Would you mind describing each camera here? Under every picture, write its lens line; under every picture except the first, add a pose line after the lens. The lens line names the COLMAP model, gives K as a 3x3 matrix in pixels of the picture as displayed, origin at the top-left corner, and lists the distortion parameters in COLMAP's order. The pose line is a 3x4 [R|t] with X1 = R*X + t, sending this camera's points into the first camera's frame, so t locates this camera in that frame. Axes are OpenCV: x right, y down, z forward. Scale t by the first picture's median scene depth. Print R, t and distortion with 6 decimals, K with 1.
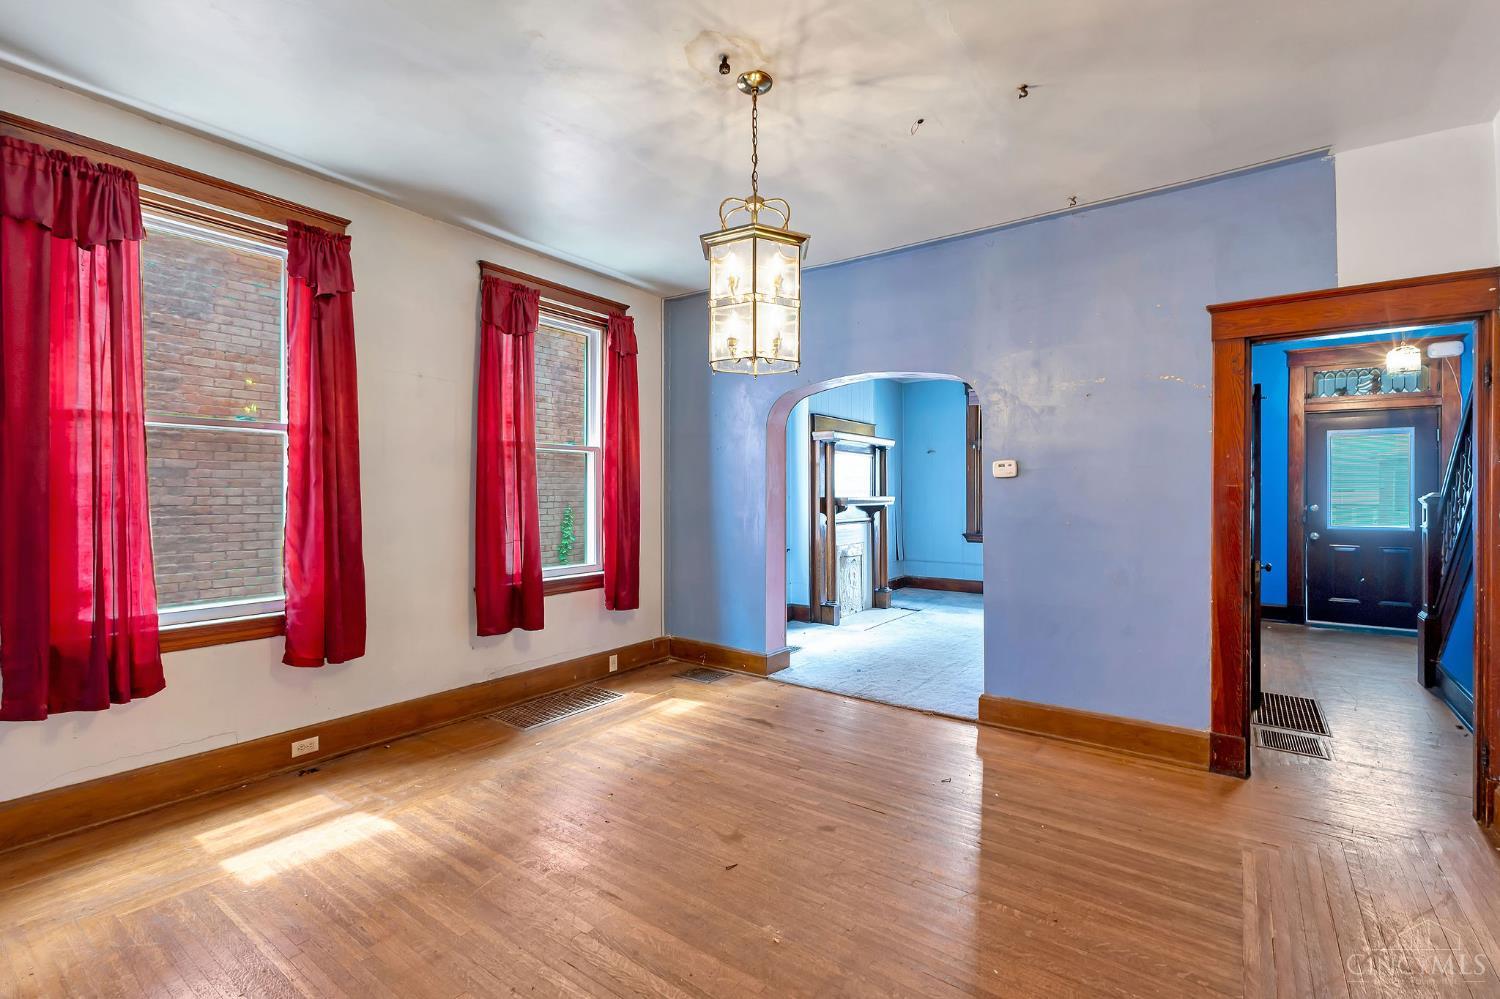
lens RADIAL K [[657.4, 0, 759.9], [0, 657.4, 491.0], [0, 0, 1]] dist [0.012907, -0.003193]
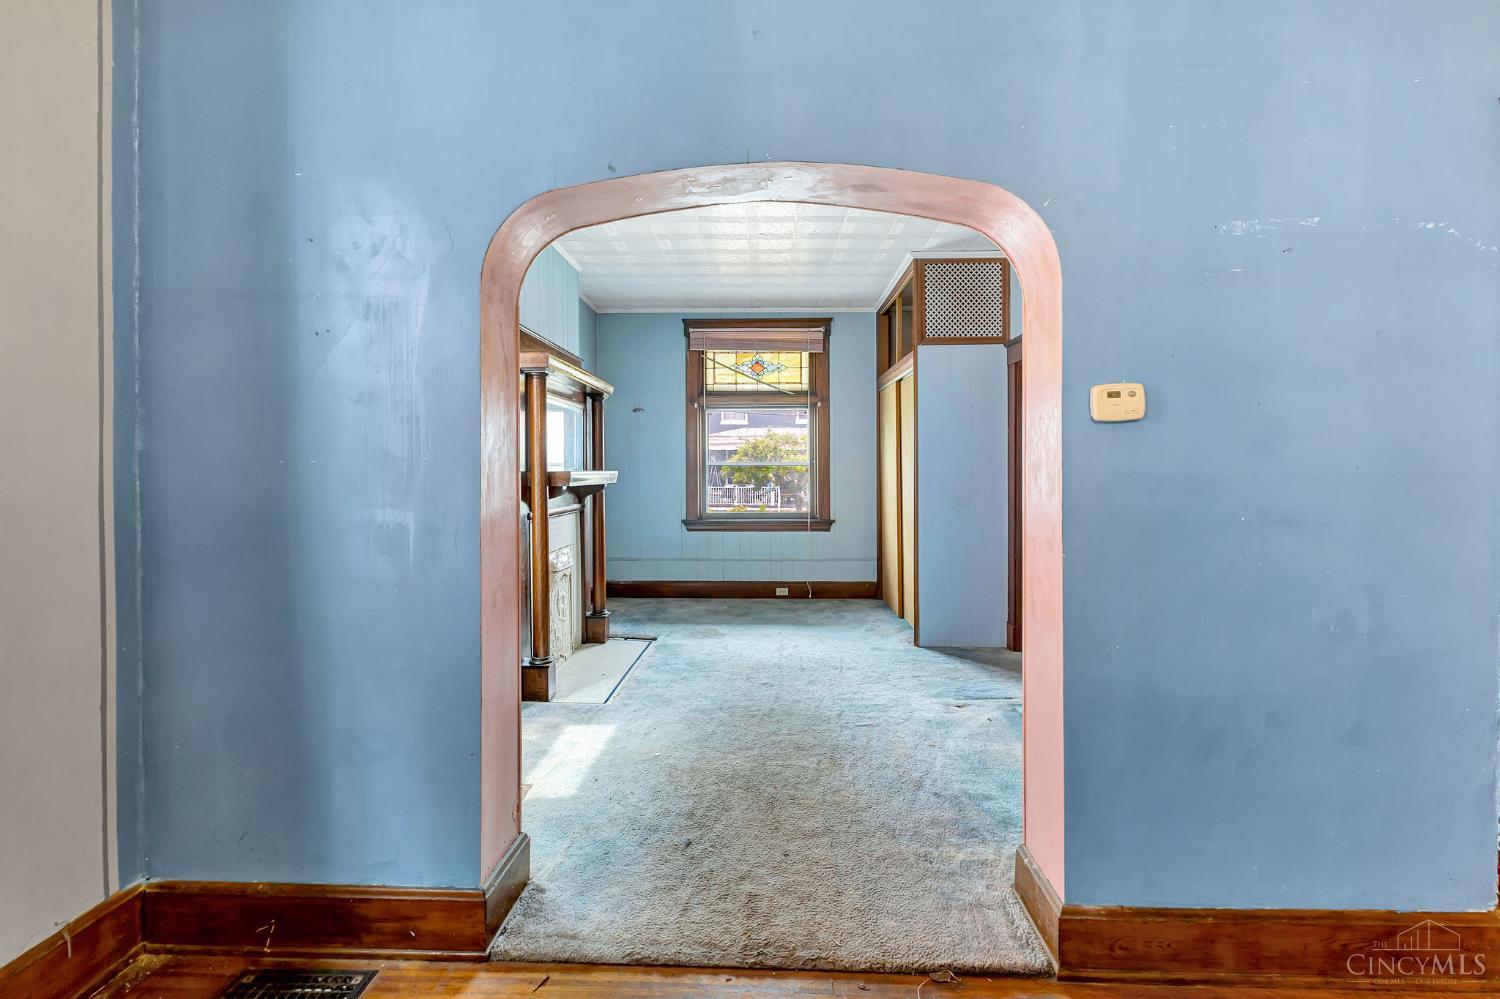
lens RADIAL K [[657.4, 0, 750.3], [0, 657.4, 470.1], [0, 0, 1]] dist [0.012907, -0.003193]
pose [[0.835015, -0.003912, 0.550213, -0.083107], [0.001257, 0.999986, 0.005202, 0.009814], [-0.550225, -0.003652, 0.835008, 0.727702]]
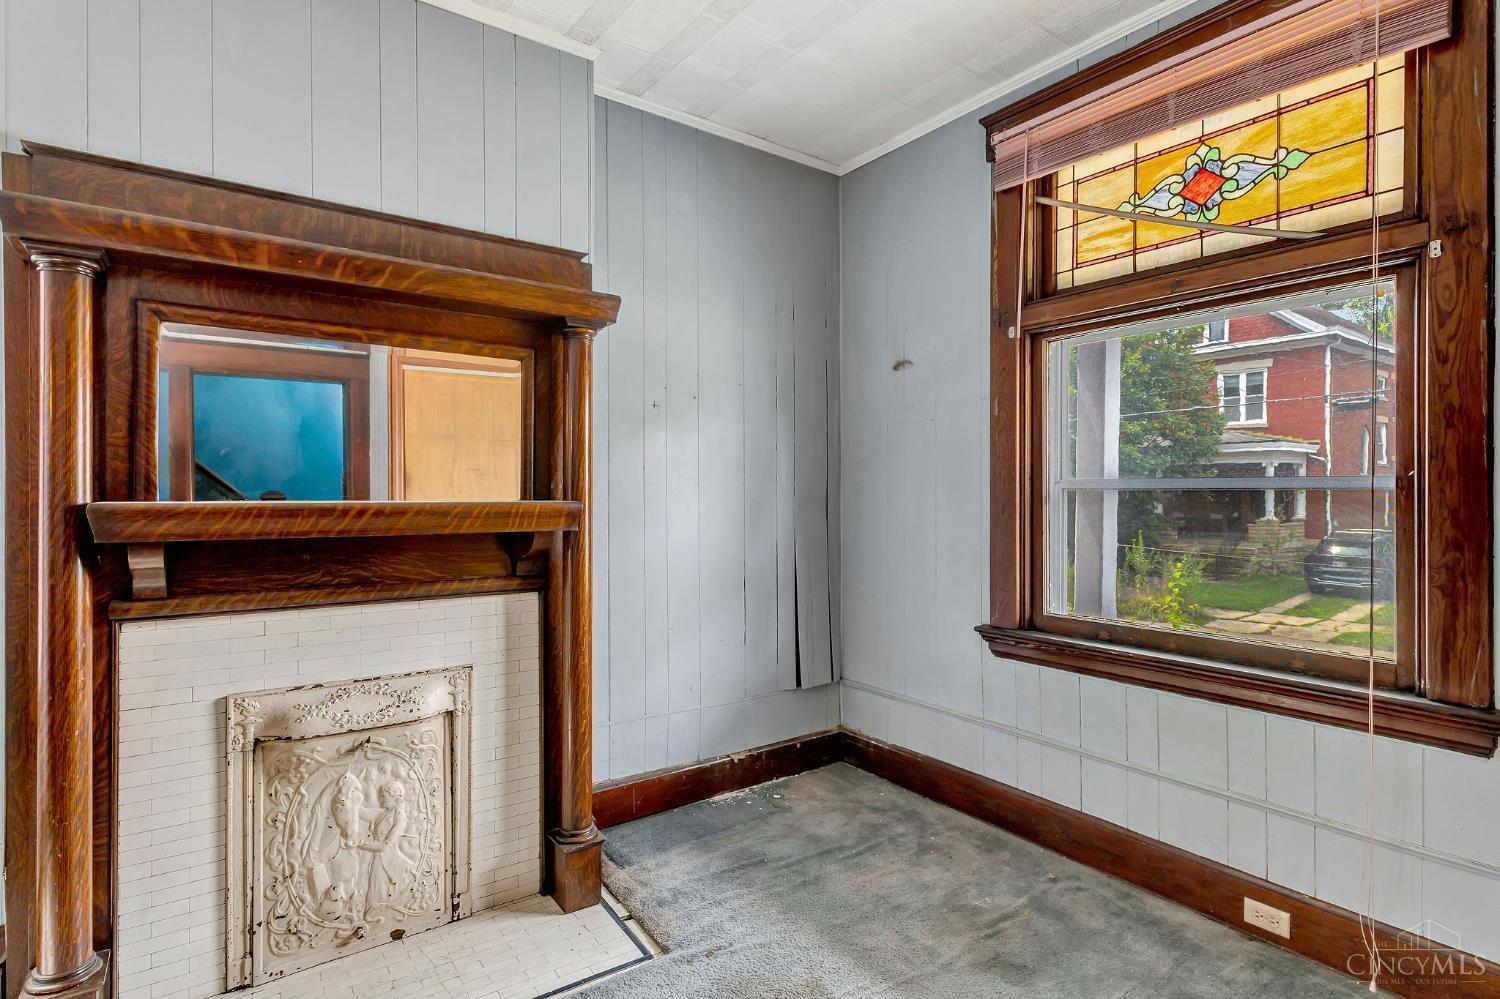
lens RADIAL K [[765.3, 0, 751.6], [0, 765.3, 497.7], [0, 0, 1]] dist [0.023120, -0.011084]
pose [[0.947816, 0.003581, -0.318798, 0.698318], [-0.001142, 0.999969, 0.007839, 0.009709], [0.318816, -0.007066, 0.947790, 1.387798]]
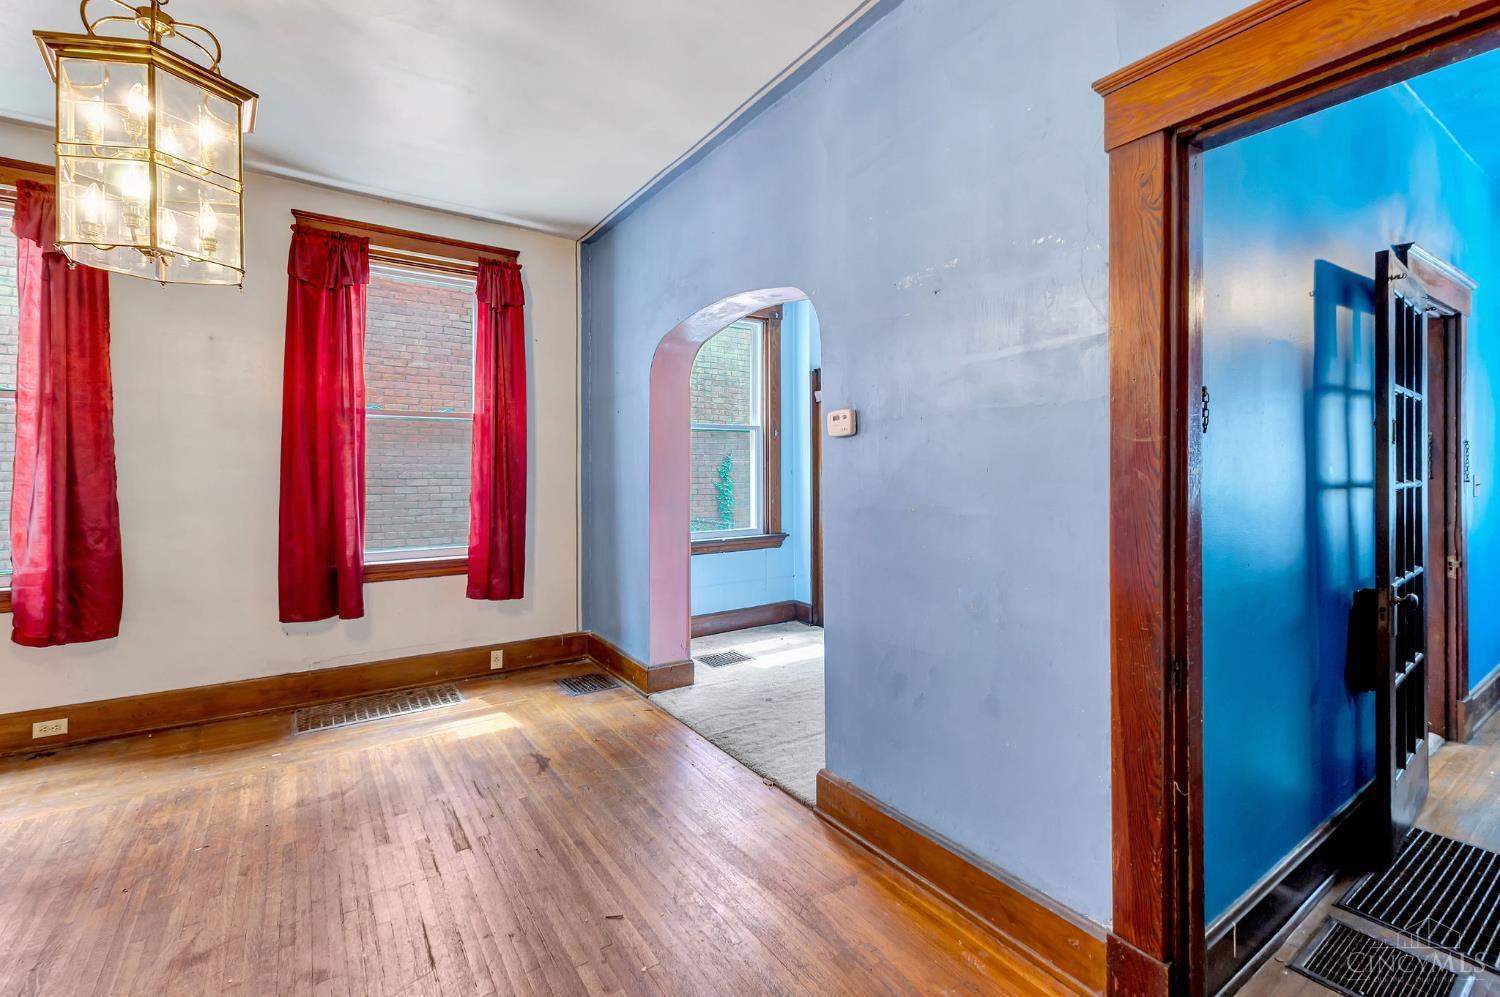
lens RADIAL K [[657.4, 0, 760.7], [0, 657.4, 467.8], [0, 0, 1]] dist [0.012907, -0.003193]
pose [[0.940628, -0.002751, -0.339429, 0.491457], [0.002571, 0.999996, -0.000979, 0.009943], [0.339431, 0.000048, 0.940631, 0.356333]]
